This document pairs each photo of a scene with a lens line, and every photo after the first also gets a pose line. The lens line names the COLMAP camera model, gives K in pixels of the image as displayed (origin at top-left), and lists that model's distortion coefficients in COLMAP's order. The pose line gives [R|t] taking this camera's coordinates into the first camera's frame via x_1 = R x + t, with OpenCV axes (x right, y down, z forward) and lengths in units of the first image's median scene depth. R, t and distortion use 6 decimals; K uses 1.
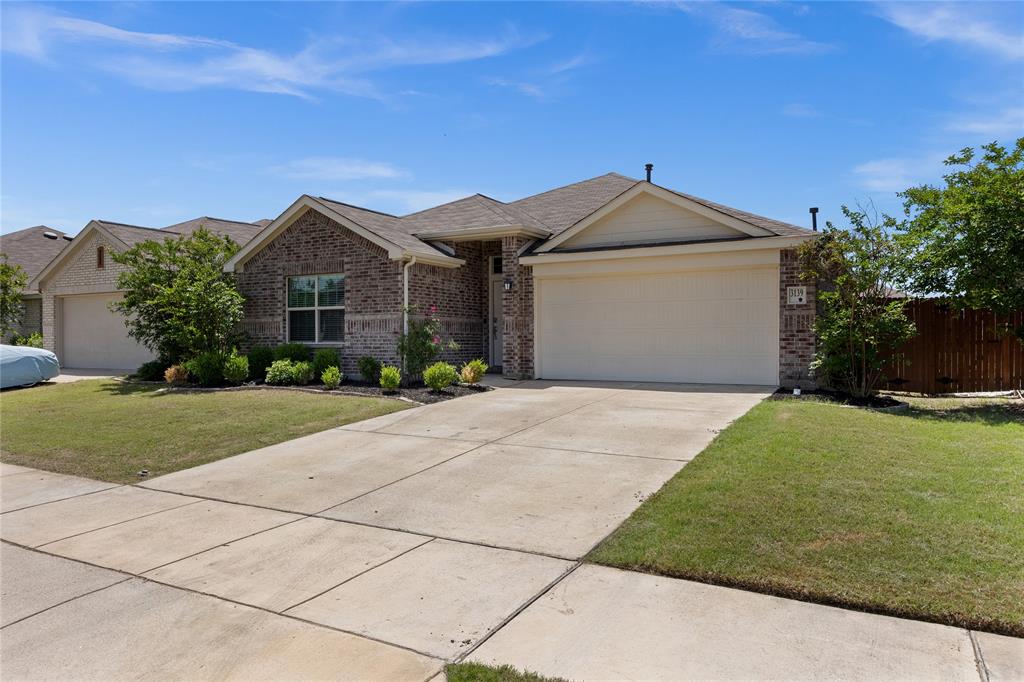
lens RADIAL K [[668.1, 0, 513.1], [0, 668.1, 341.0], [0, 0, 1]] dist [-0.001992, -0.000265]
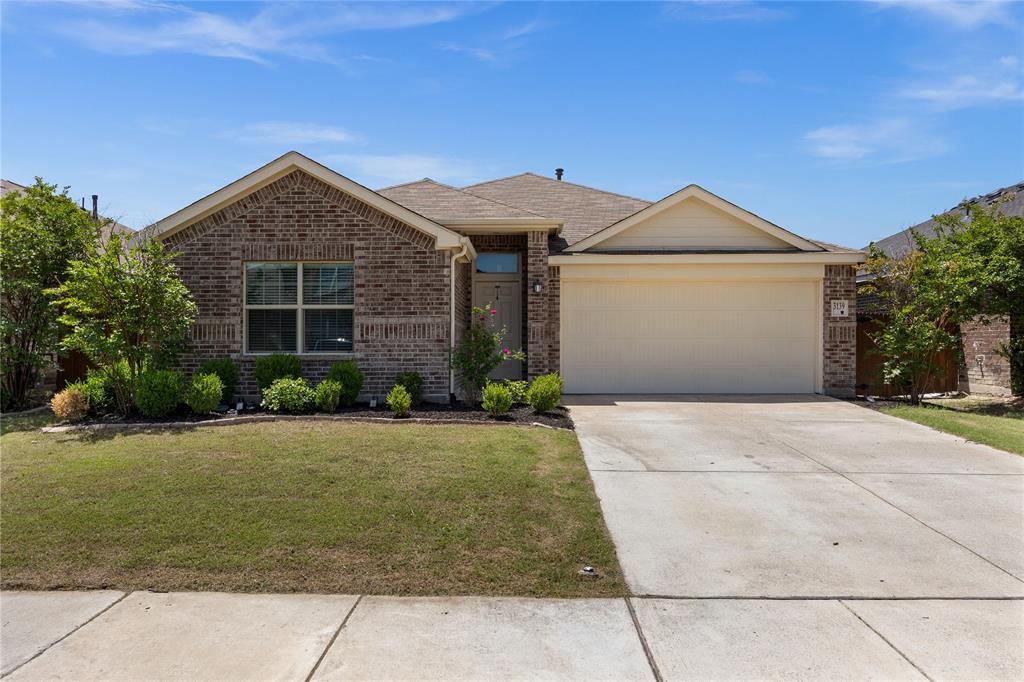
lens RADIAL K [[668.1, 0, 512.0], [0, 668.1, 344.4], [0, 0, 1]] dist [-0.001992, -0.000265]
pose [[0.889090, 0.004184, 0.457714, -0.444049], [-0.000397, 0.999965, -0.008368, -0.001488], [-0.457733, 0.007258, 0.889060, 0.247848]]
